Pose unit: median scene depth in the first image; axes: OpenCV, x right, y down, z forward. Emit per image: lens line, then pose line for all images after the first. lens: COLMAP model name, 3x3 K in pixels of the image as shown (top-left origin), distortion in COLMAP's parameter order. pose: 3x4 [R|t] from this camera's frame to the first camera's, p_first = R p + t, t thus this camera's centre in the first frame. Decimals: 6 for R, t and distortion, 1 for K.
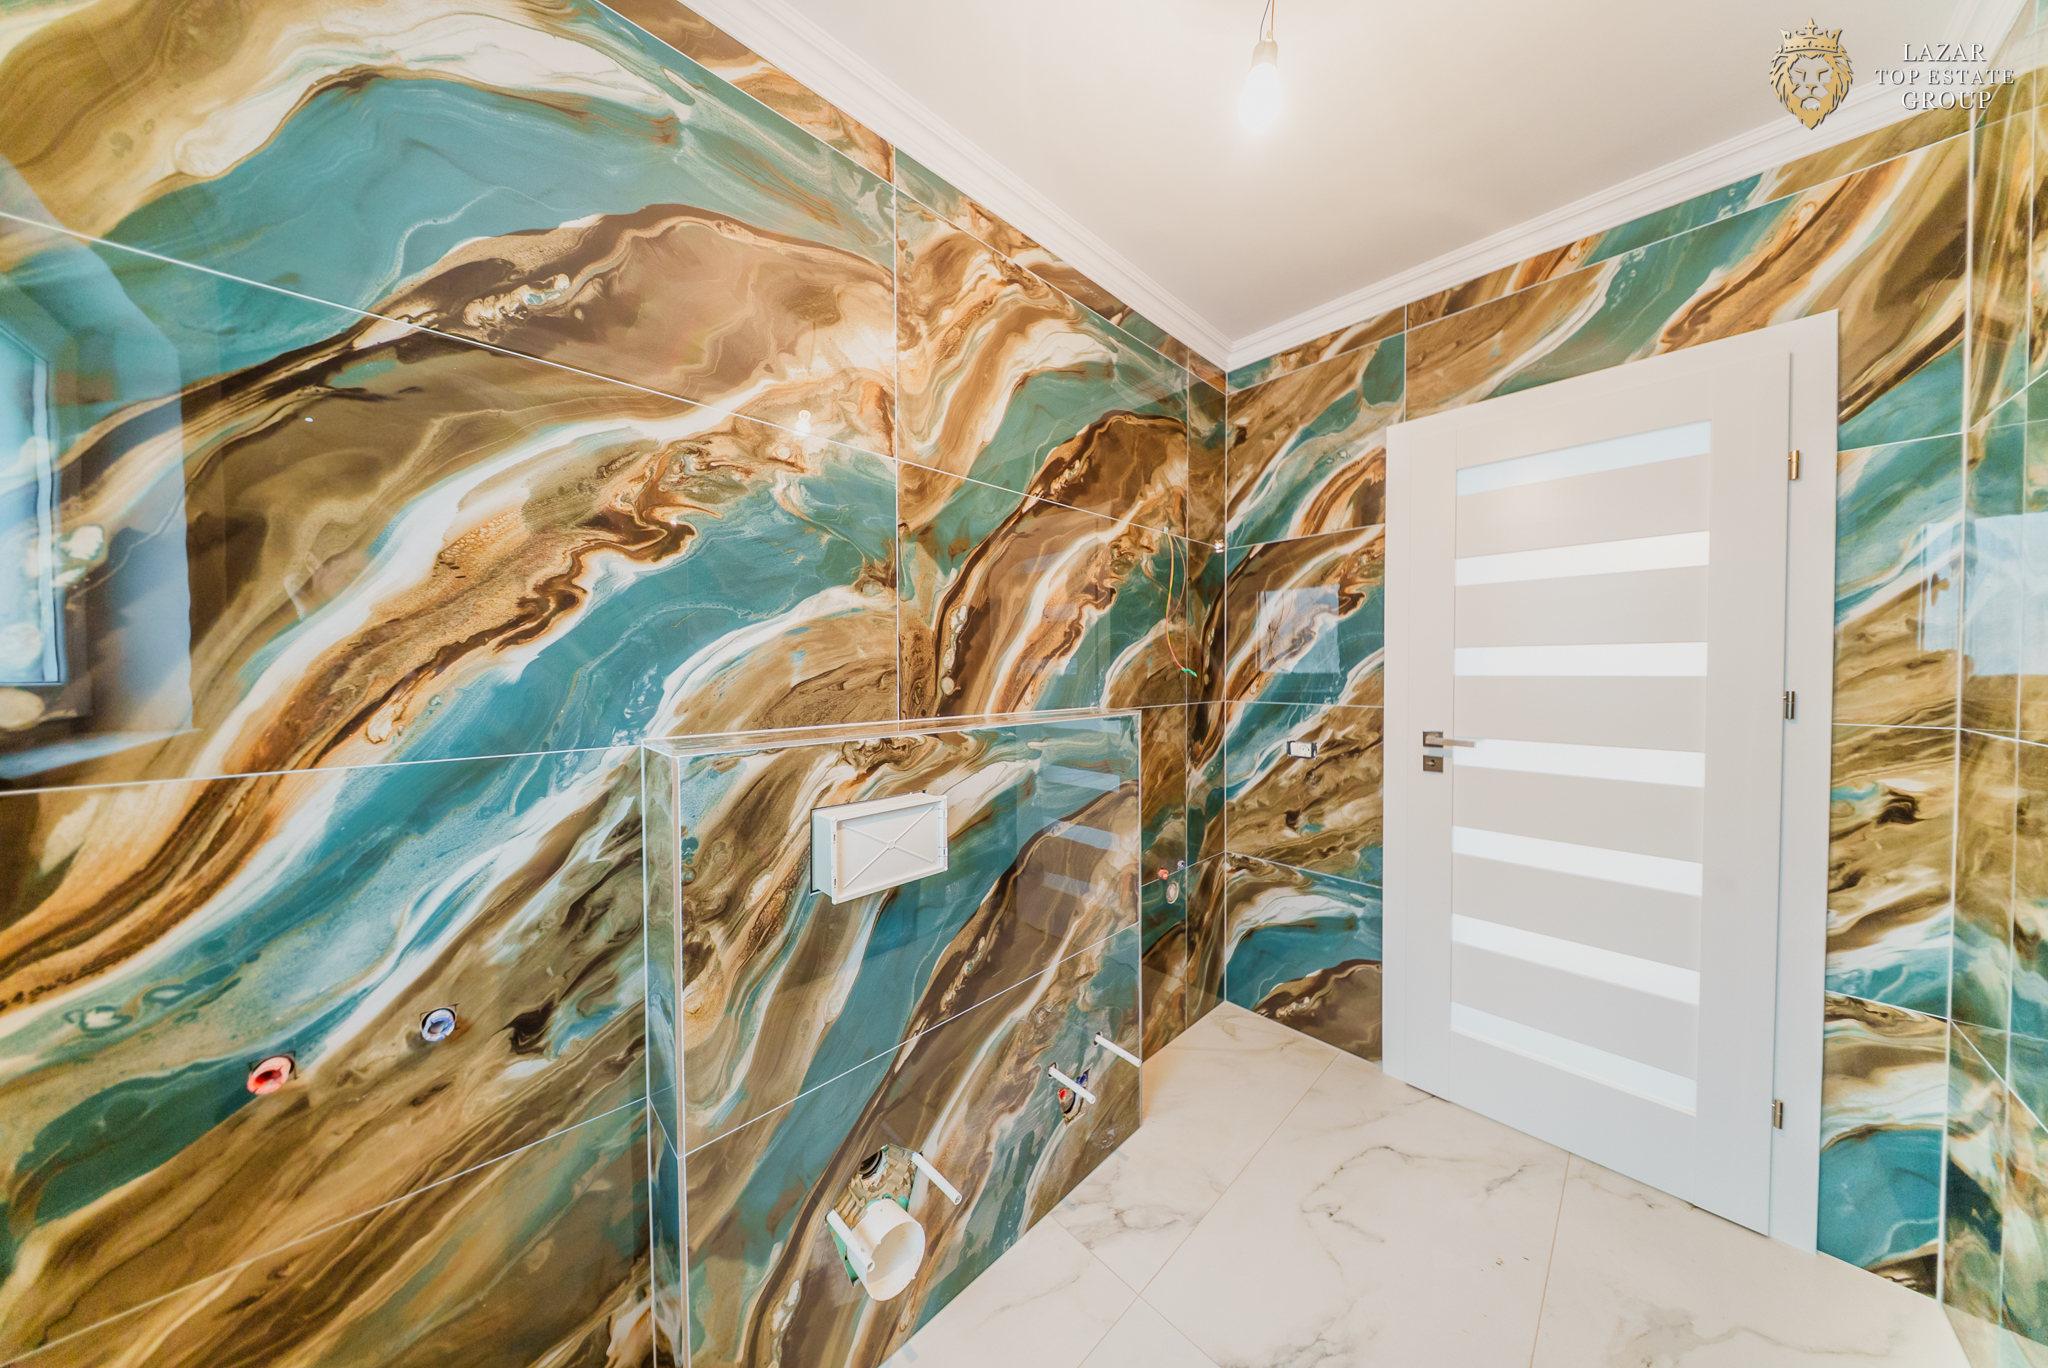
lens RADIAL K [[603.5, 0, 1029.1], [0, 603.5, 681.6], [0, 0, 1]] dist [-0.000765, -0.001201]
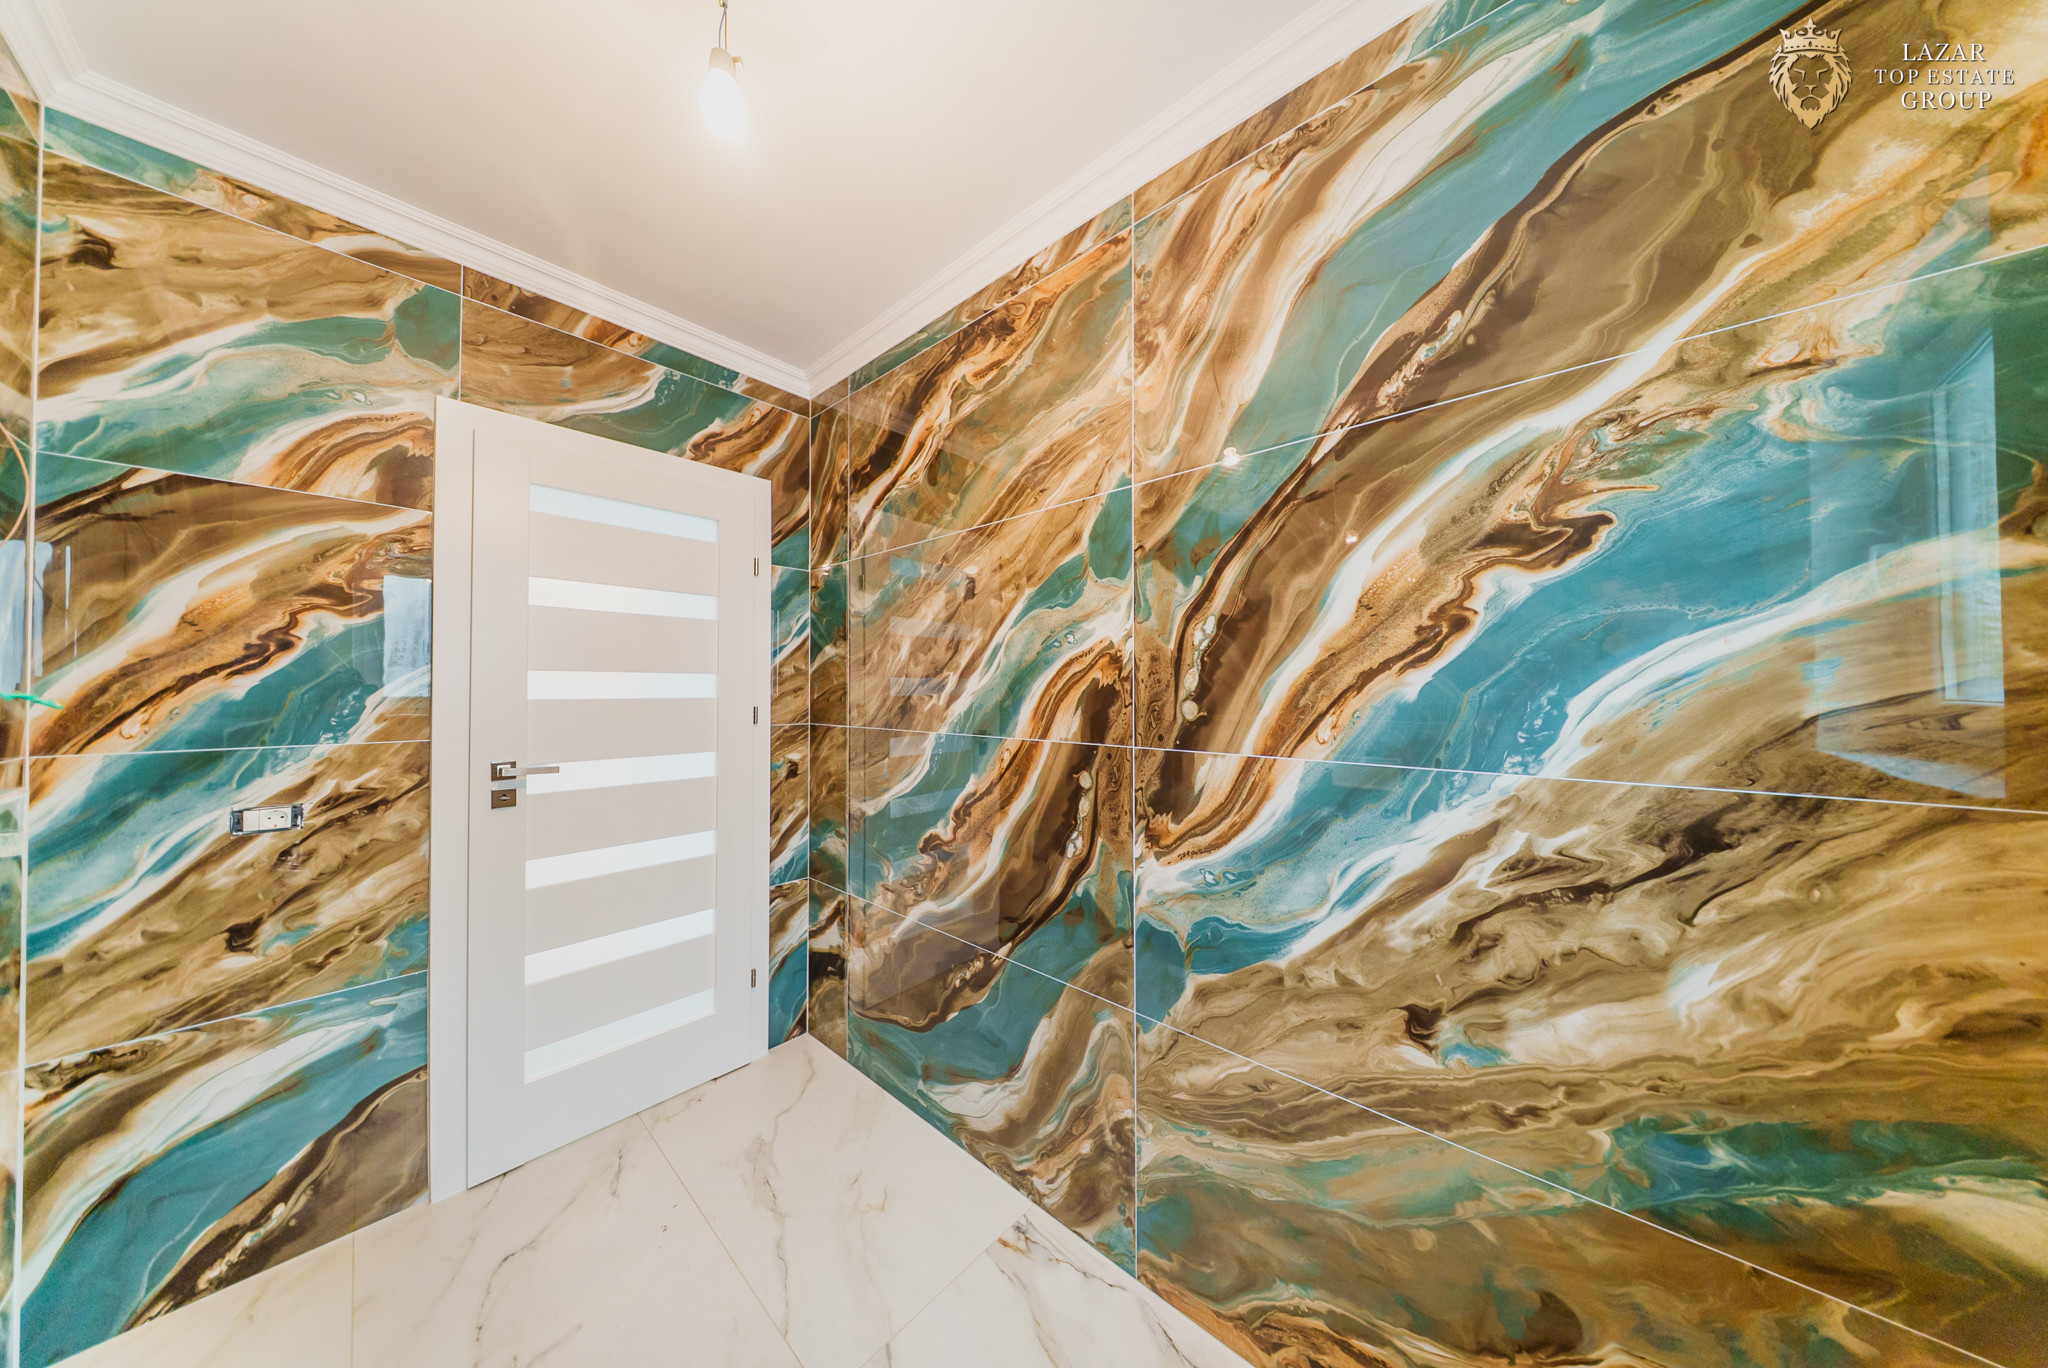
lens RADIAL K [[603.5, 0, 1027.4], [0, 603.5, 684.7], [0, 0, 1]] dist [-0.000765, -0.001201]
pose [[0.073709, -0.009510, -0.997234, 0.233955], [-0.020441, 0.999730, -0.011044, -0.005079], [0.997070, 0.021198, 0.073494, 0.225664]]
